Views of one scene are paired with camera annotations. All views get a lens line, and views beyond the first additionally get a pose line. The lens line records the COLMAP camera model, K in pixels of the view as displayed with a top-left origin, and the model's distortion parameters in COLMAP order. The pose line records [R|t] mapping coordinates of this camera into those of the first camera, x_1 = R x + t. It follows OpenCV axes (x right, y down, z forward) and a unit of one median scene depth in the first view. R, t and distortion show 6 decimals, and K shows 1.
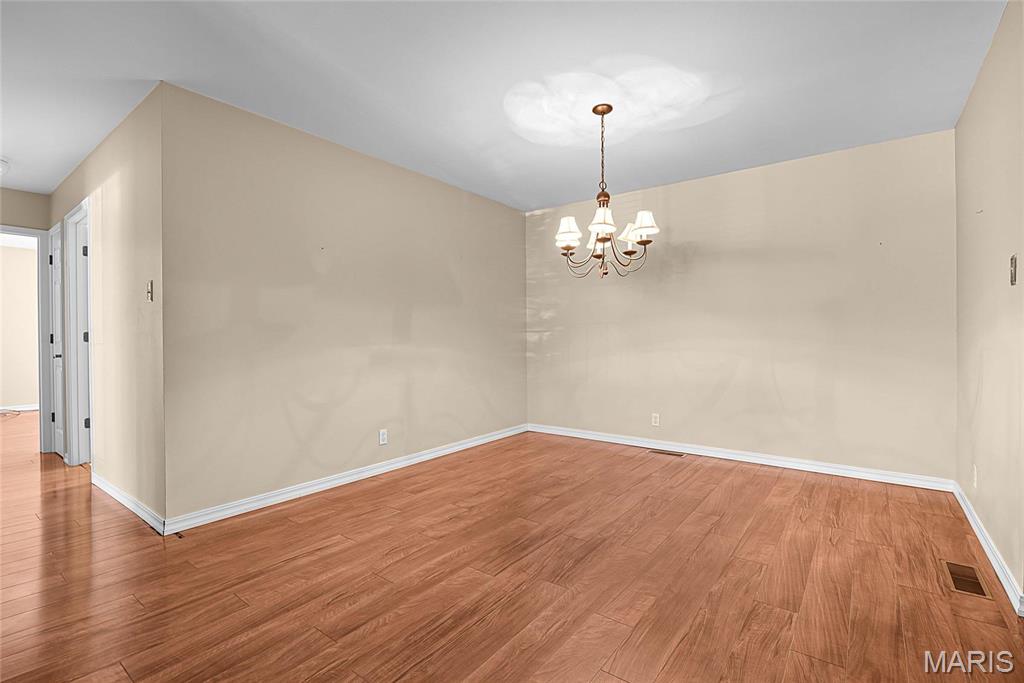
lens RADIAL K [[469.8, 0, 510.8], [0, 469.8, 339.2], [0, 0, 1]] dist [0.000171, -0.010154]
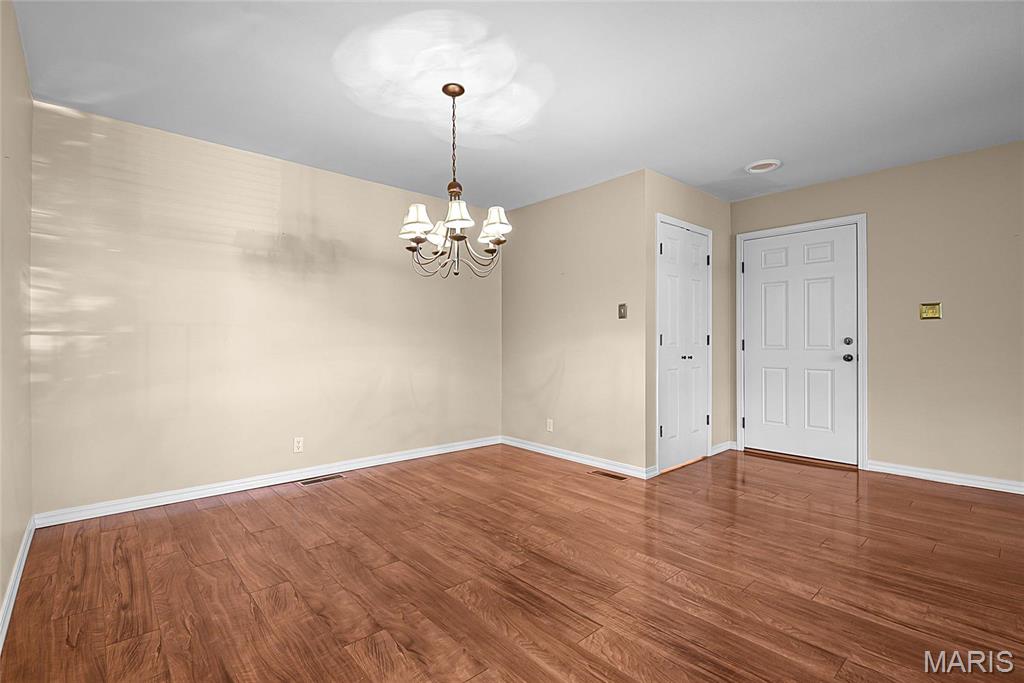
lens RADIAL K [[469.8, 0, 510.8], [0, 469.8, 339.2], [0, 0, 1]] dist [0.000171, -0.010154]
pose [[0.187747, 0.010756, 0.982158, -0.661929], [0.003442, 0.999927, -0.011609, -0.003488], [-0.982211, 0.005560, 0.187697, 0.731855]]
